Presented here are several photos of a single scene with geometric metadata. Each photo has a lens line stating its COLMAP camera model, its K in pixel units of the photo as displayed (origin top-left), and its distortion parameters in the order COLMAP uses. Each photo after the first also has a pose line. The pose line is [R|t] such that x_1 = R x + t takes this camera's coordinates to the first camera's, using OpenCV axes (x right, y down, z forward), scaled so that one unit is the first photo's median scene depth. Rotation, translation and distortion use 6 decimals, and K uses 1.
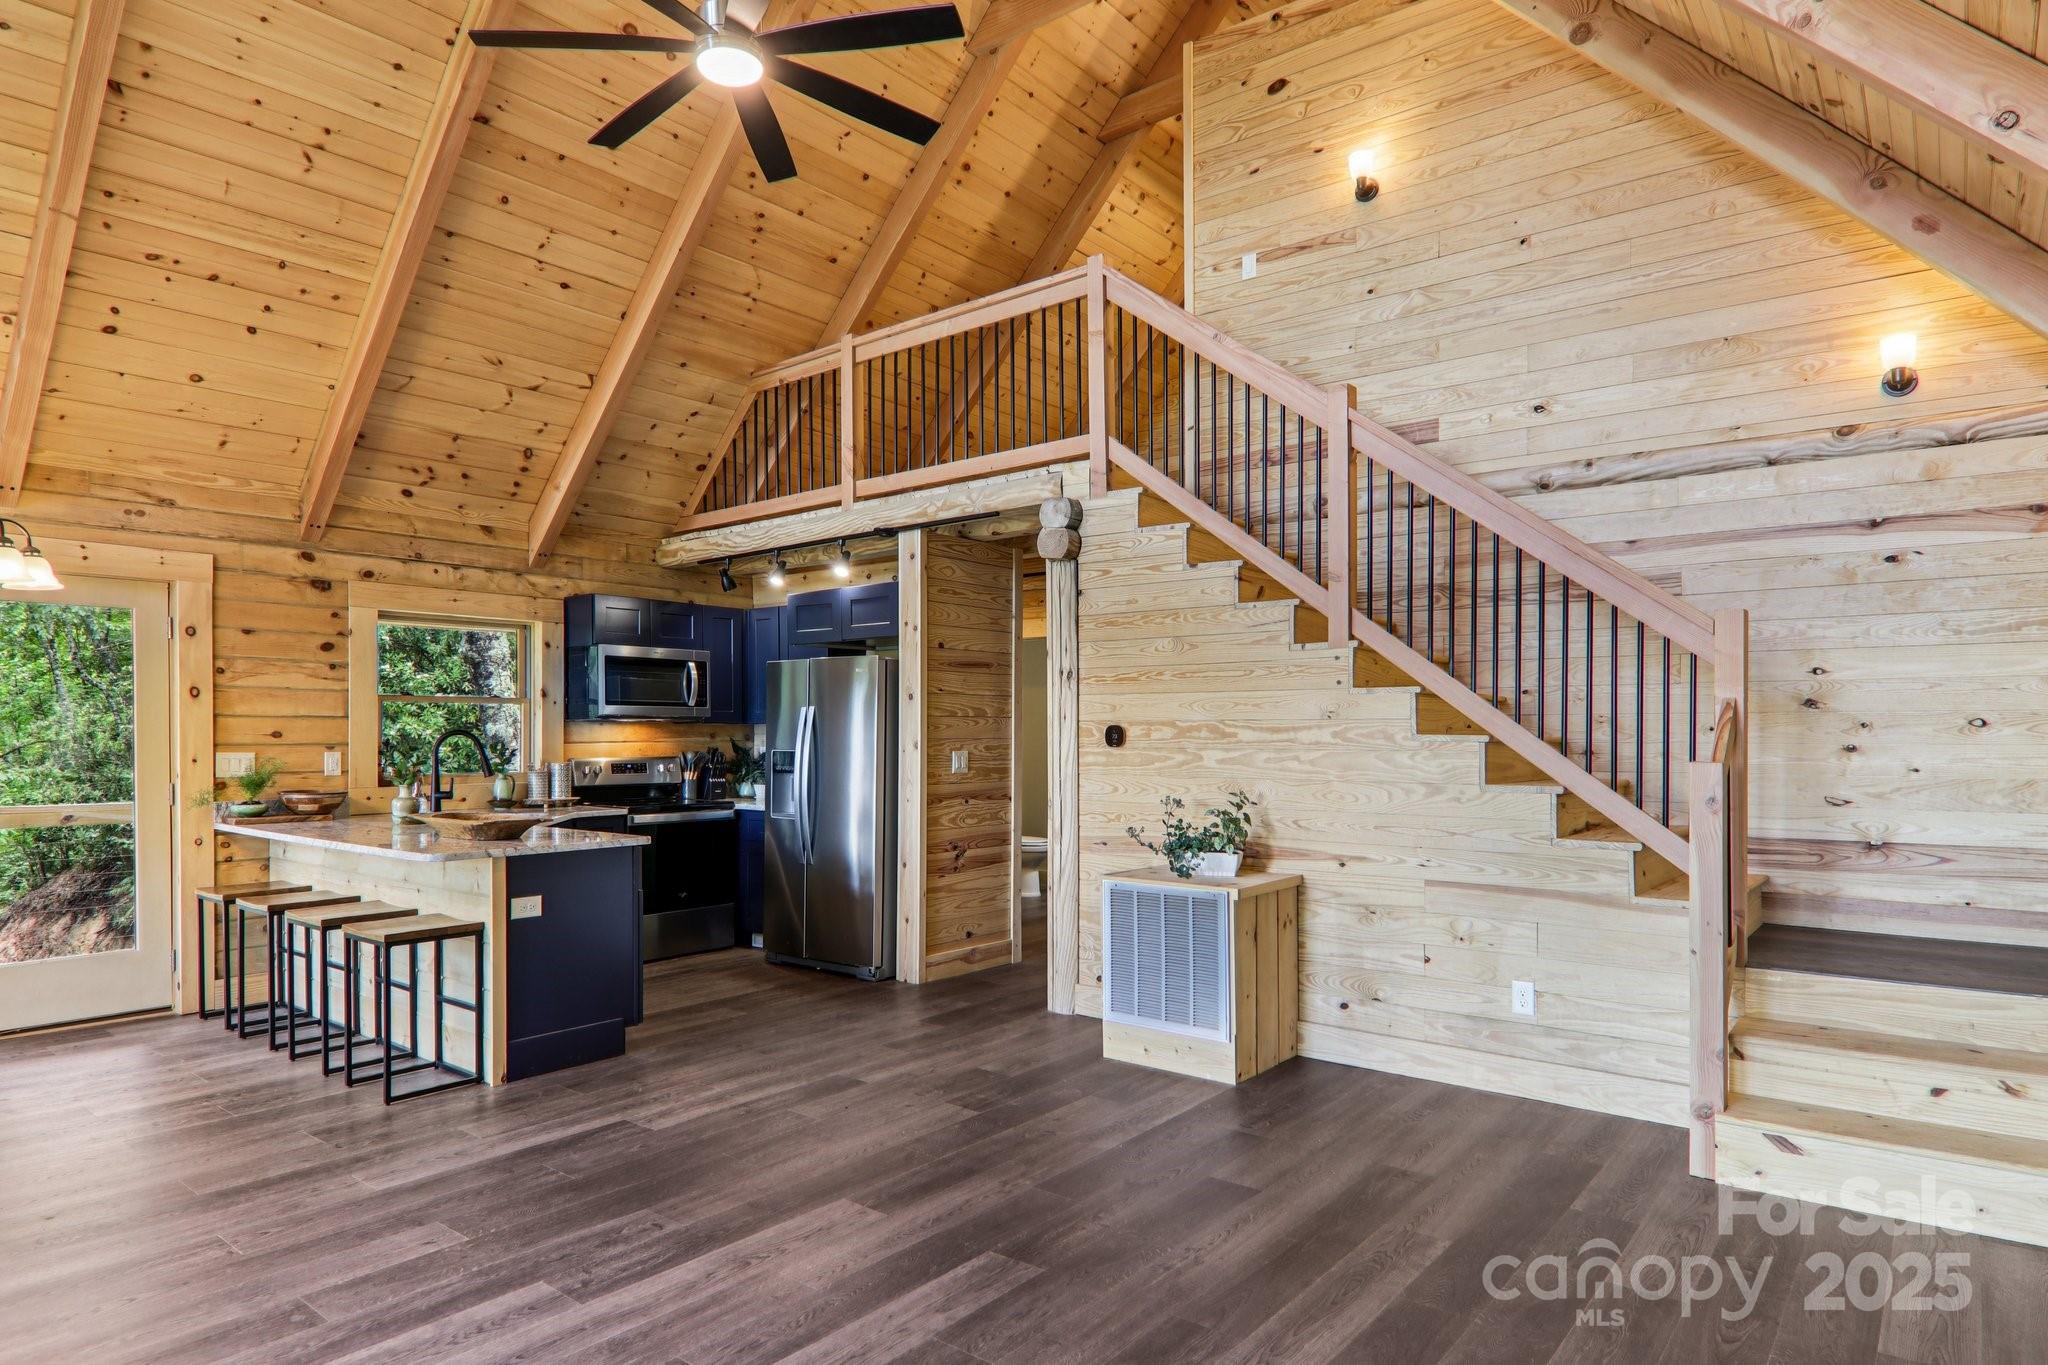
lens RADIAL K [[1166.4, 0, 1033.7], [0, 1166.4, 743.6], [0, 0, 1]] dist [0.001810, -0.018502]
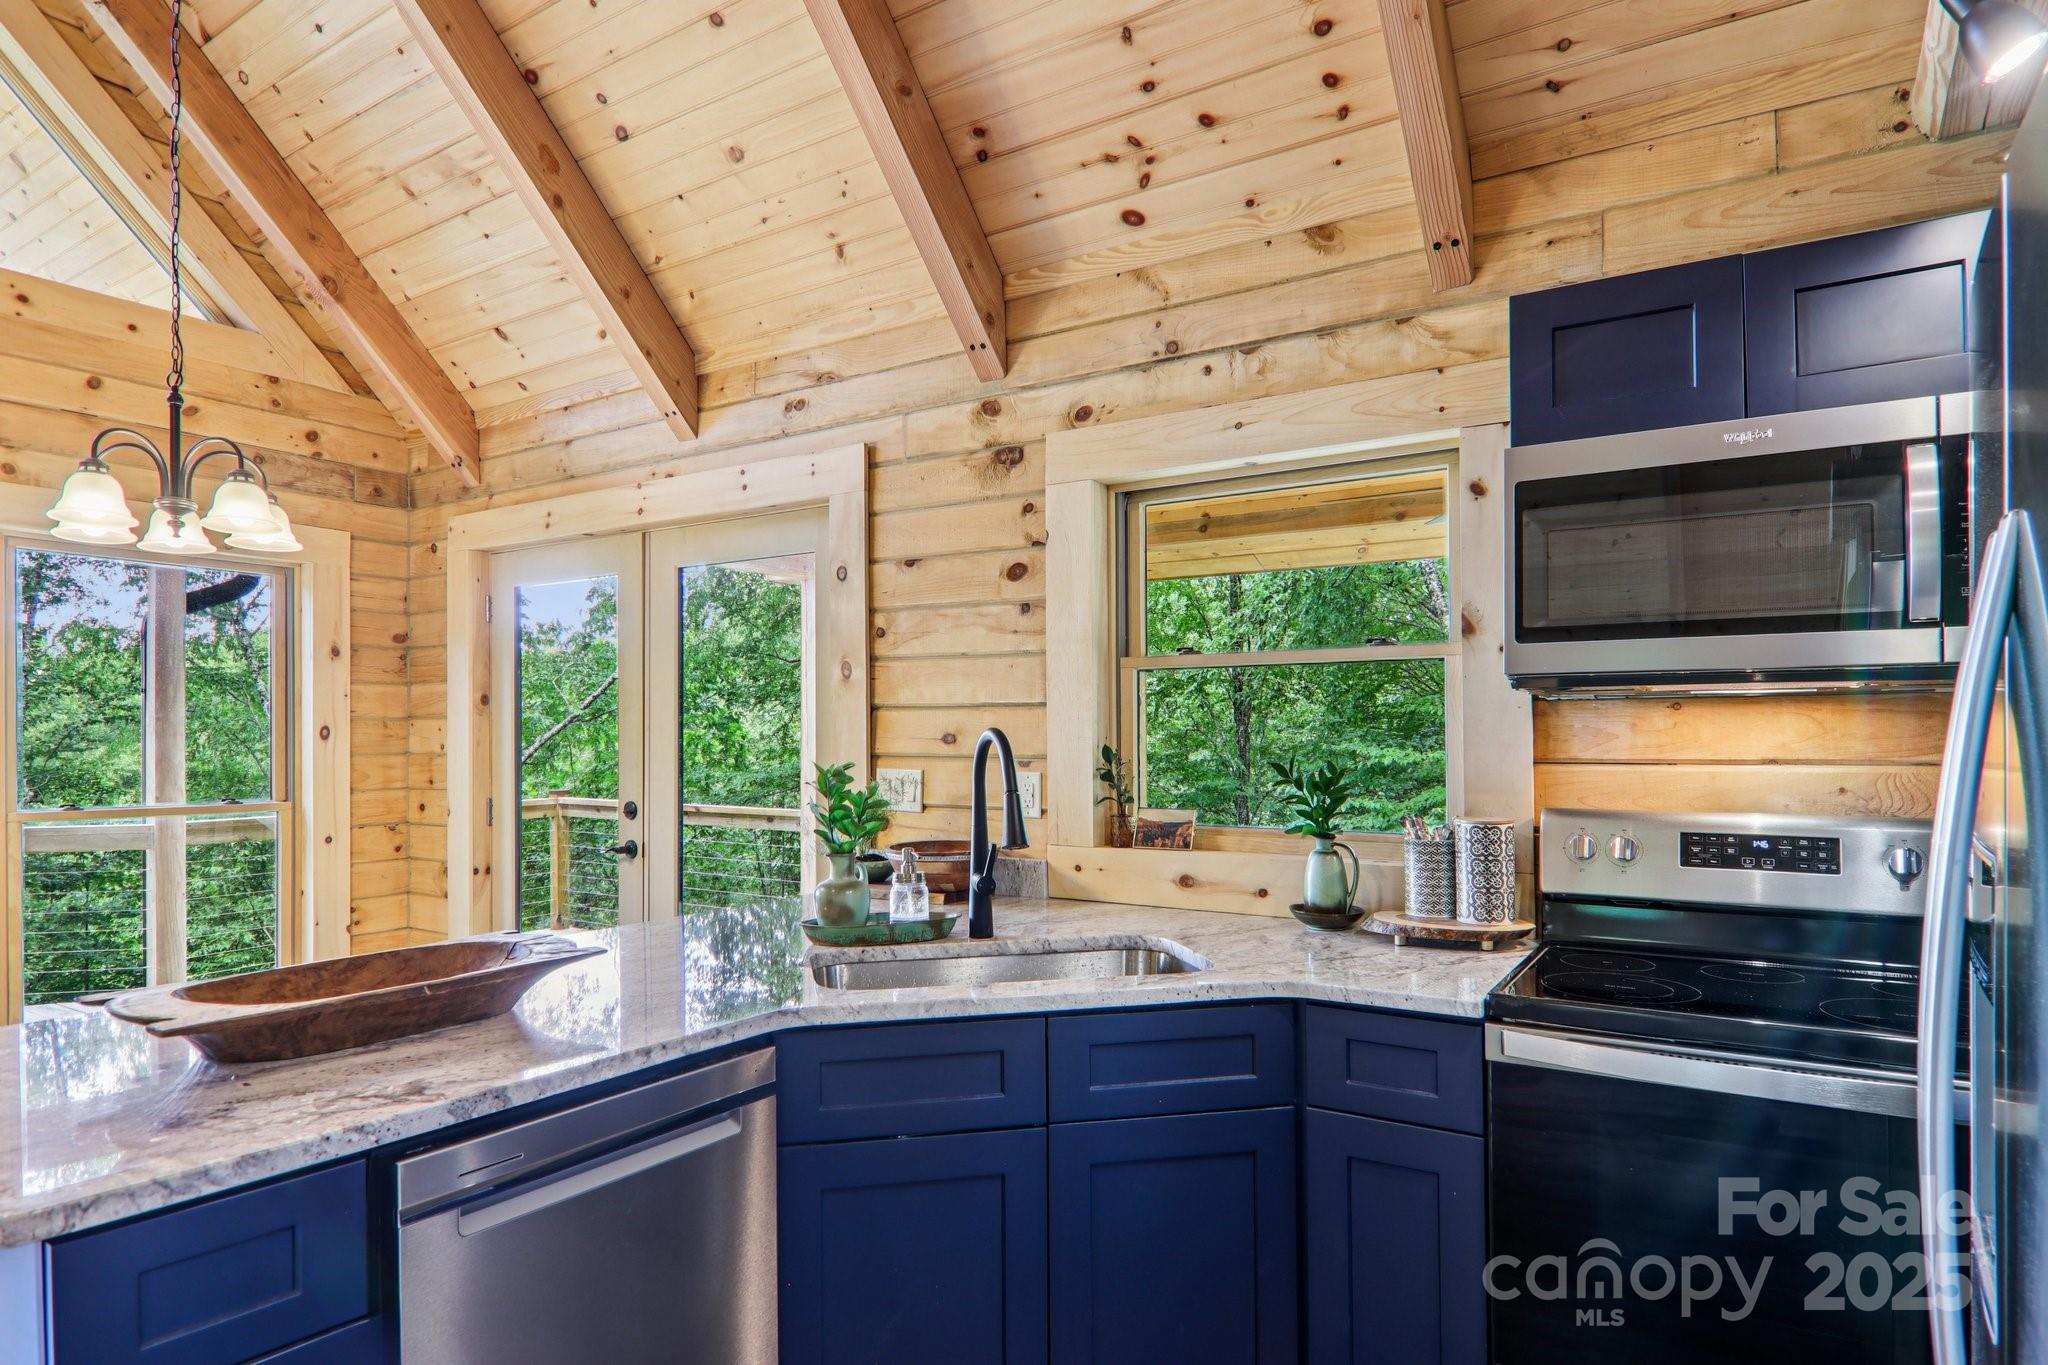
lens RADIAL K [[1166.4, 0, 1034.6], [0, 1166.4, 734.6], [0, 0, 1]] dist [0.001810, -0.018502]
pose [[0.099246, -0.002574, -0.995060, -0.083023], [-0.008065, 0.999962, -0.003391, -0.007751], [0.995030, 0.008362, 0.099222, 0.943824]]
